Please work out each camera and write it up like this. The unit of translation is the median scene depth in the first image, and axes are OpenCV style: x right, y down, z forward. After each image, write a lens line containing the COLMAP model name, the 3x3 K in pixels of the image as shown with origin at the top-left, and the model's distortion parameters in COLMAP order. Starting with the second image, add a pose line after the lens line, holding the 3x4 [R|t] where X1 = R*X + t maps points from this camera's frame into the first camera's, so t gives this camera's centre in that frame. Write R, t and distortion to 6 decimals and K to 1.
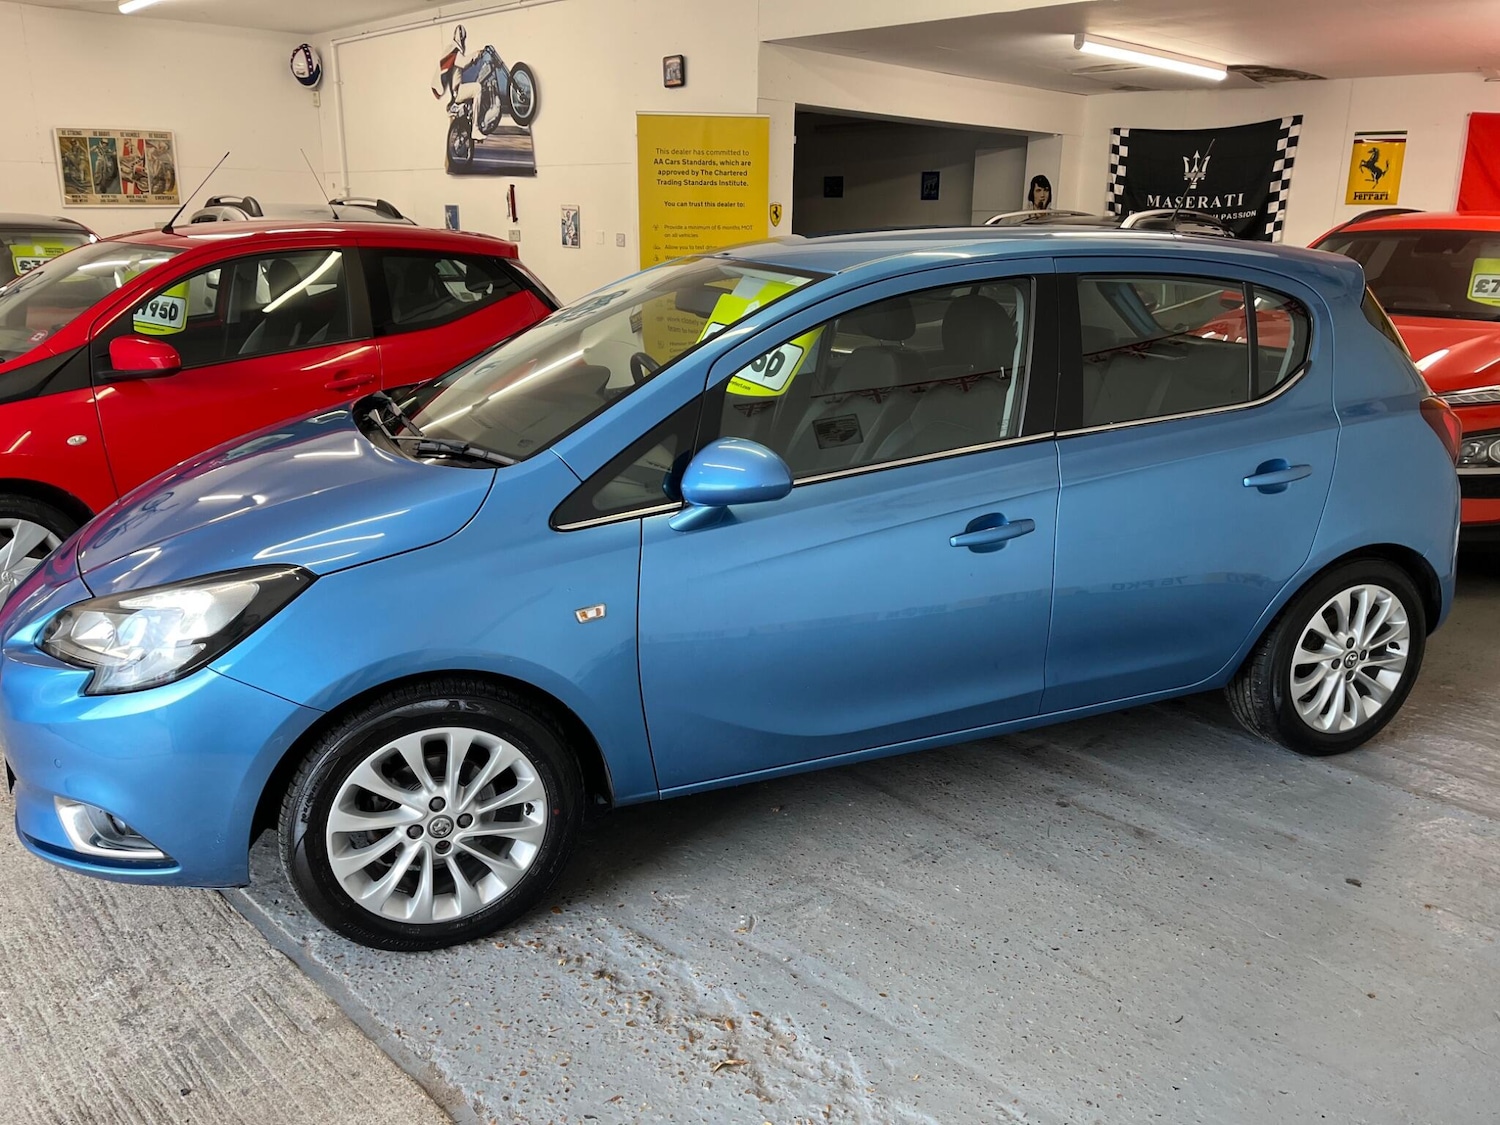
lens RADIAL K [[1132.4, 0, 756.0], [0, 1132.4, 557.9], [0, 0, 1]] dist [0.071733, -0.095058]
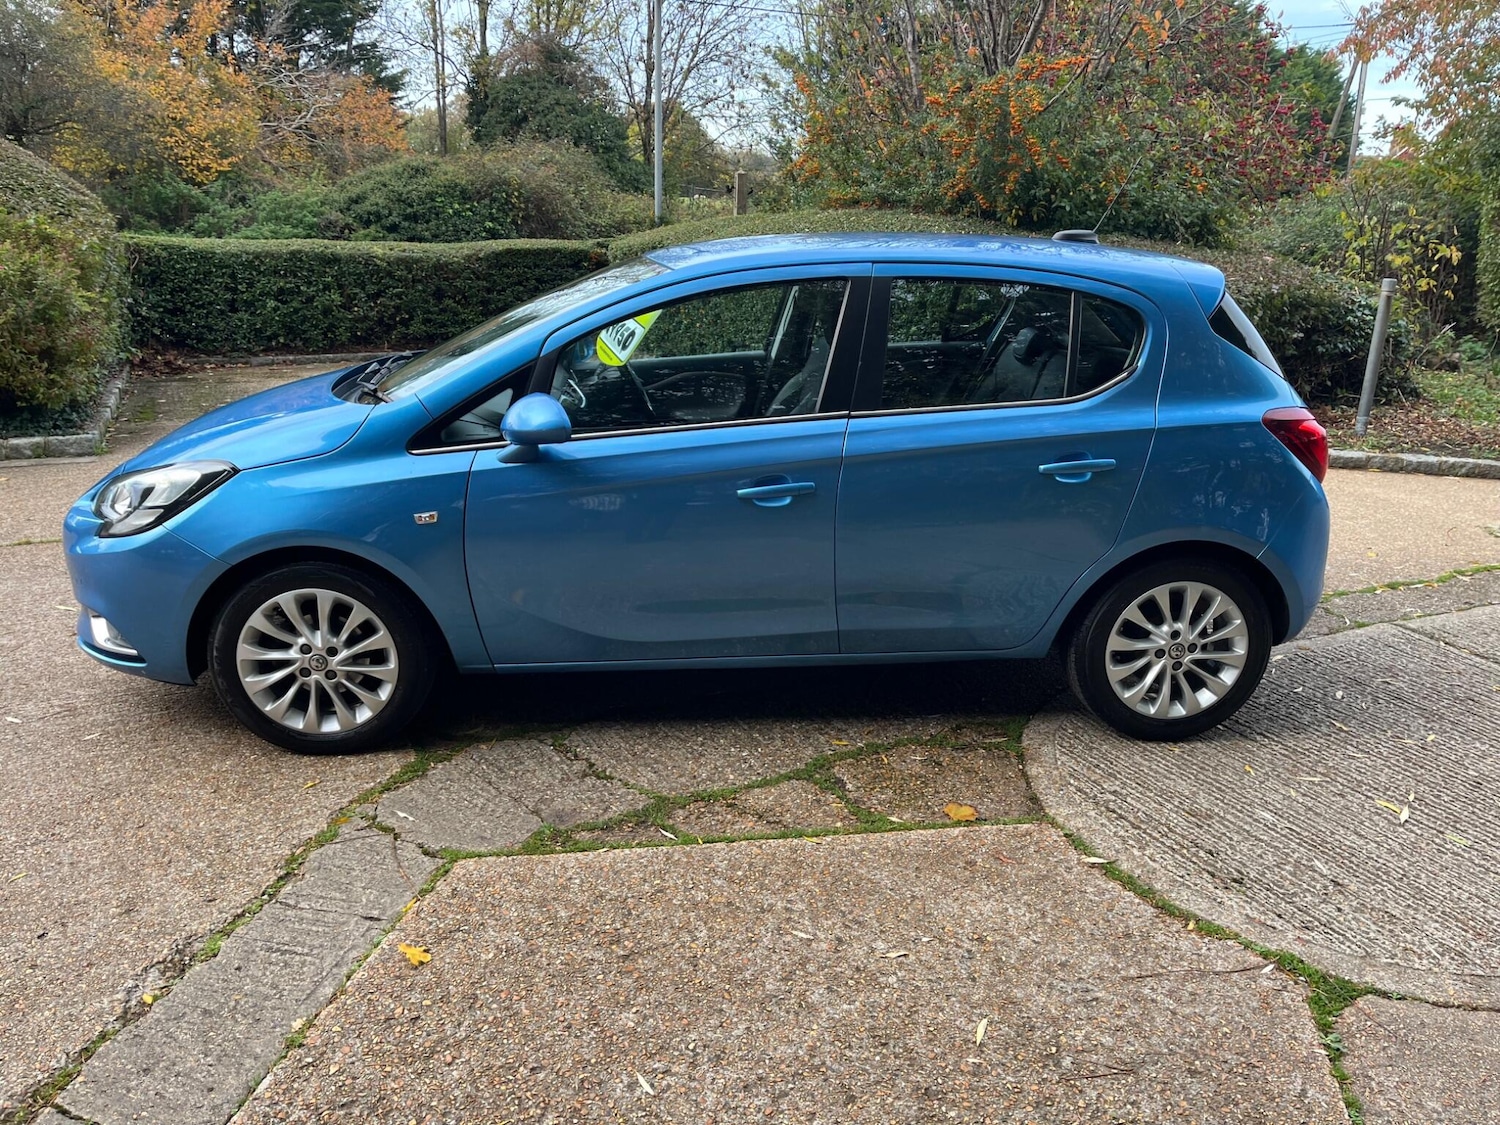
lens RADIAL K [[1132.4, 0, 743.7], [0, 1132.4, 554.5], [0, 0, 1]] dist [0.071733, -0.095058]
pose [[0.955708, 0.099267, -0.277071, 0.491724], [-0.099131, 0.994968, 0.014535, 0.029839], [0.277120, 0.013575, 0.960739, -0.149395]]
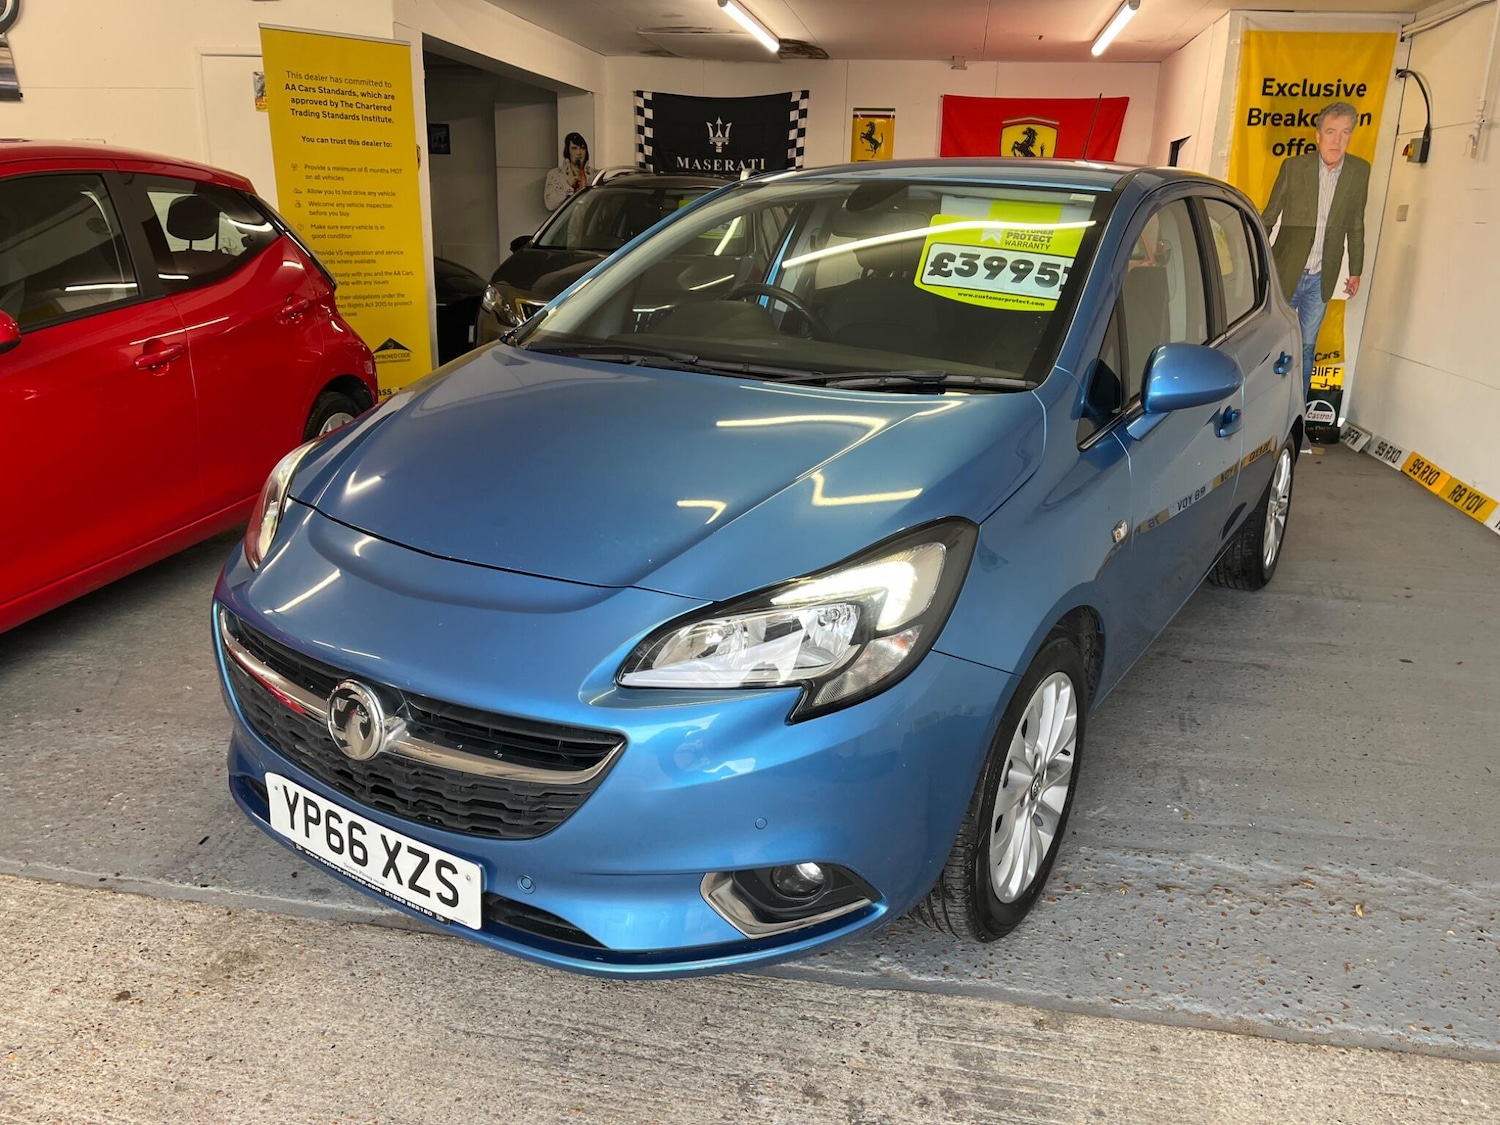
lens RADIAL K [[1132.4, 0, 752.4], [0, 1132.4, 555.3], [0, 0, 1]] dist [0.071733, -0.095058]
pose [[0.820160, -0.156920, 0.550195, -0.804392], [0.146516, 0.987191, 0.063146, -0.032290], [-0.553056, 0.028822, 0.832645, 0.309827]]
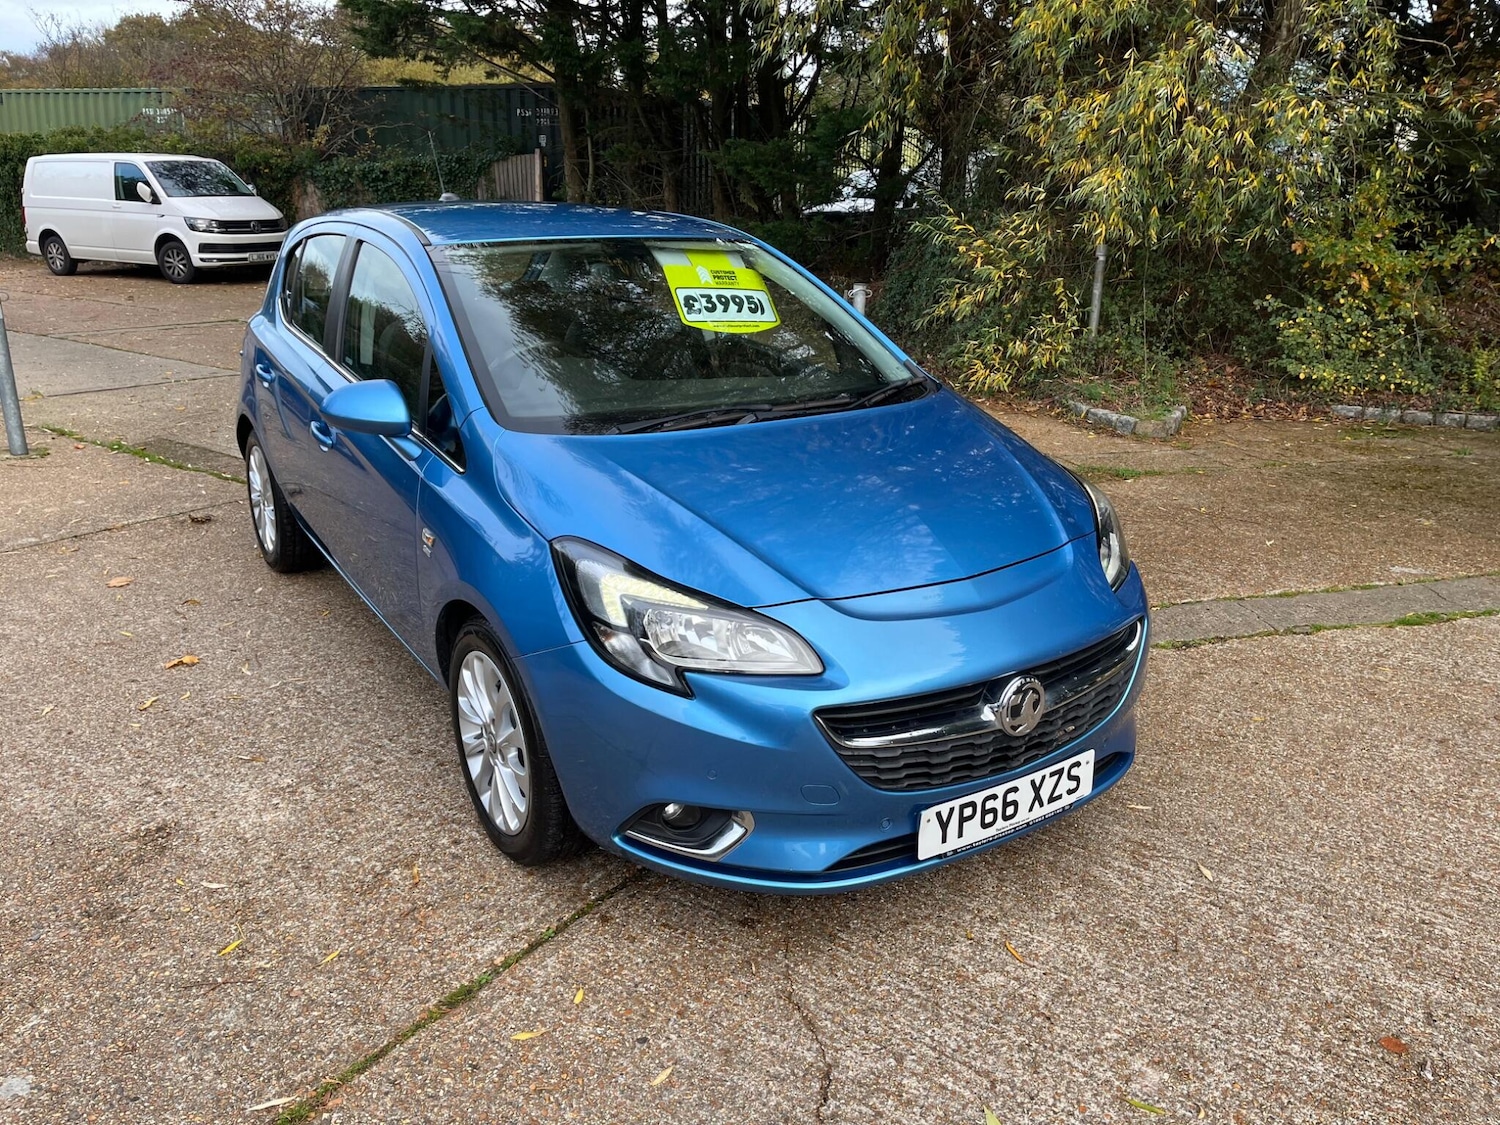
lens RADIAL K [[1132.4, 0, 756.6], [0, 1132.4, 566.3], [0, 0, 1]] dist [0.071733, -0.095058]
pose [[-0.204167, -0.321231, 0.924731, -1.369959], [0.269409, 0.889714, 0.368548, -0.398500], [-0.941135, 0.324376, -0.095107, 1.226729]]
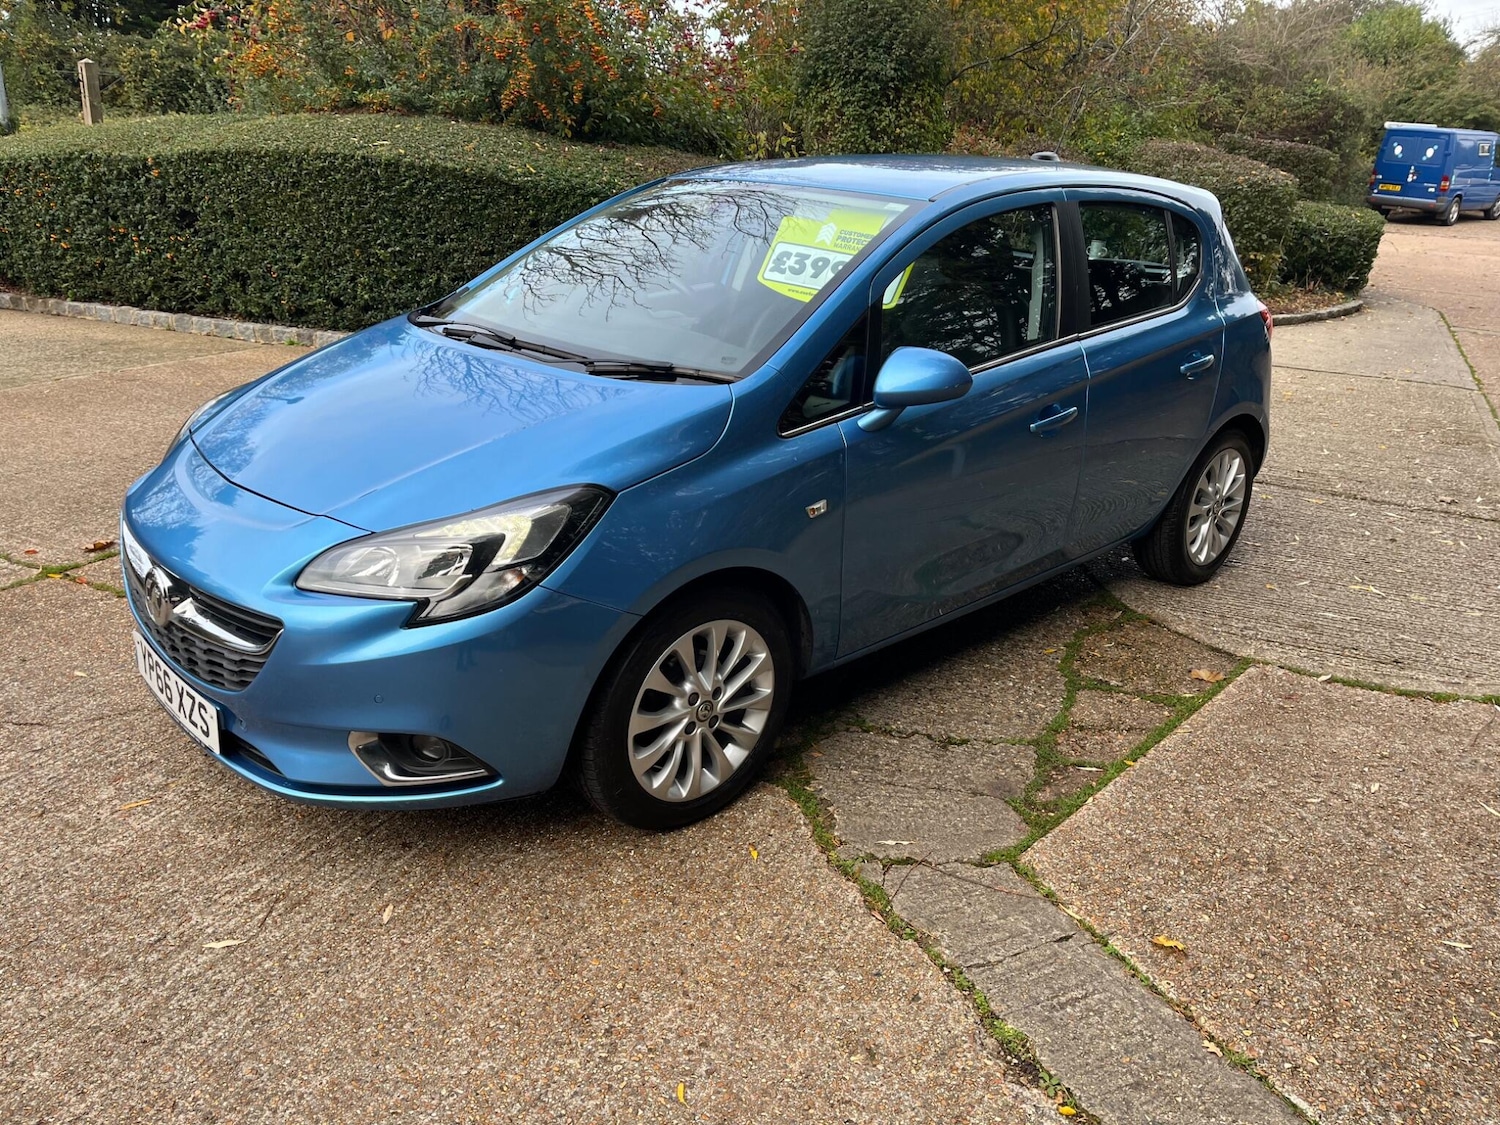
lens RADIAL K [[1132.4, 0, 737.2], [0, 1132.4, 568.4], [0, 0, 1]] dist [0.071733, -0.095058]
pose [[0.933408, -0.102200, 0.343955, -0.524898], [0.074896, 0.992958, 0.091790, -0.001151], [-0.350913, -0.059916, 0.934489, -0.025960]]
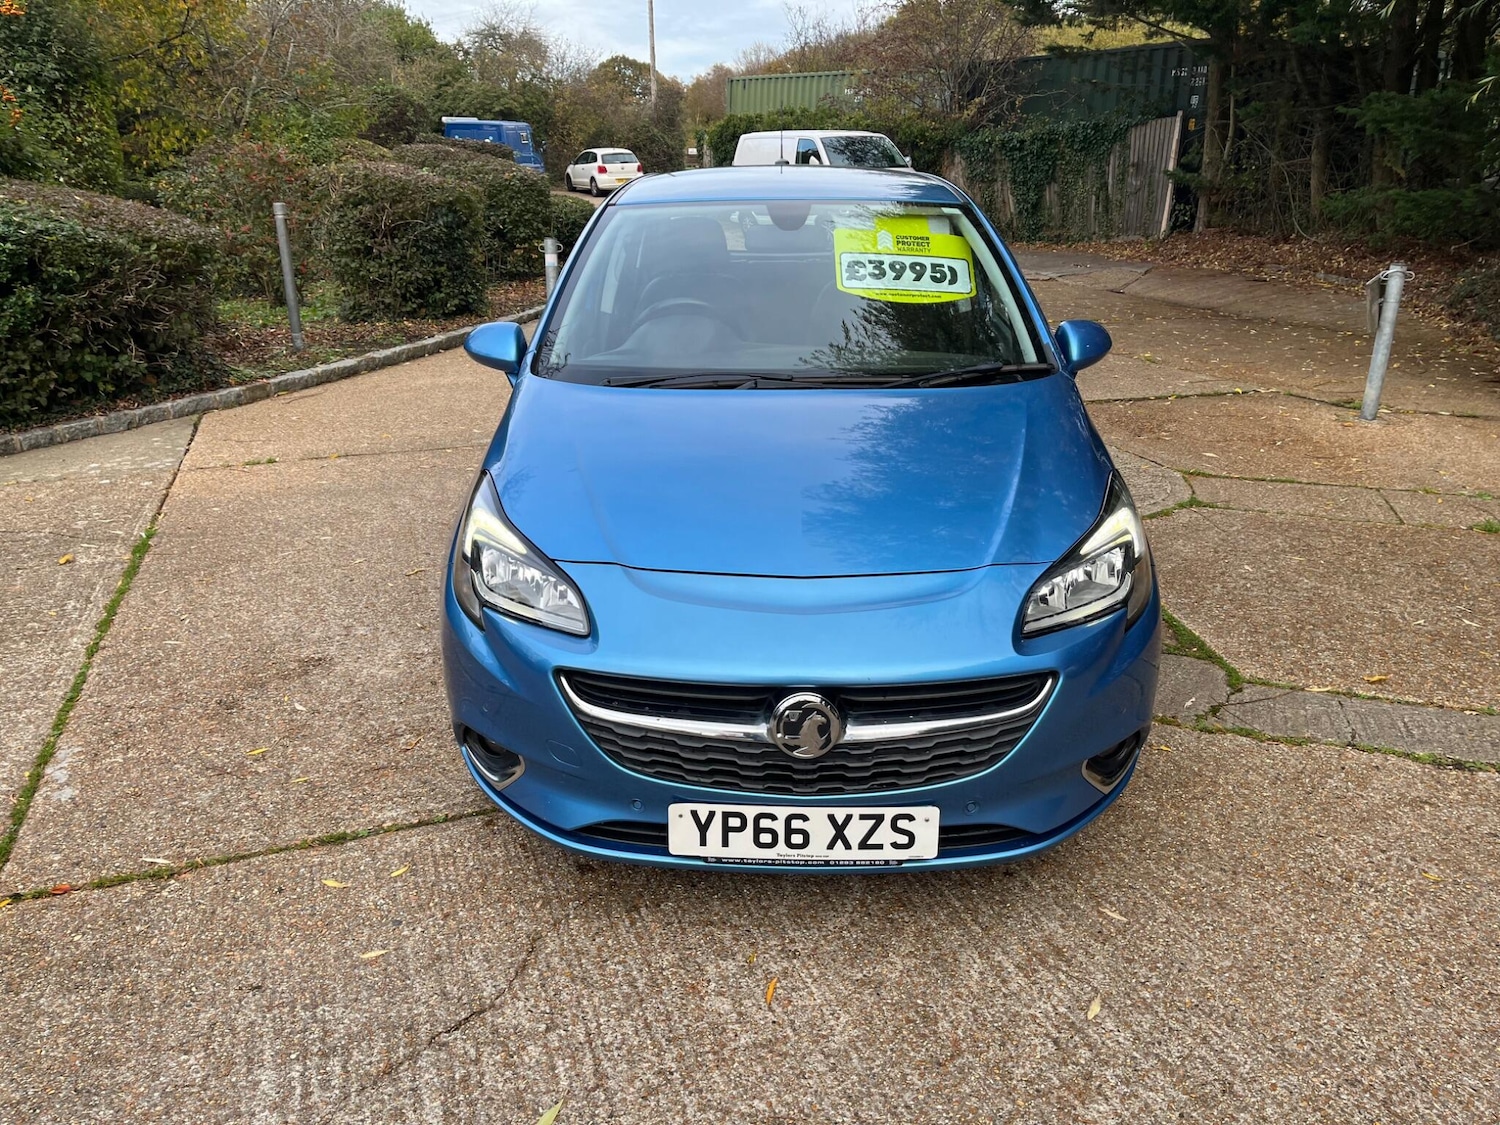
lens RADIAL K [[1132.4, 0, 738.0], [0, 1132.4, 565.1], [0, 0, 1]] dist [0.071733, -0.095058]
pose [[0.391172, -0.323451, 0.861605, -1.292110], [0.271338, 0.935123, 0.227861, -0.221230], [-0.879409, 0.144654, 0.453559, 0.663357]]
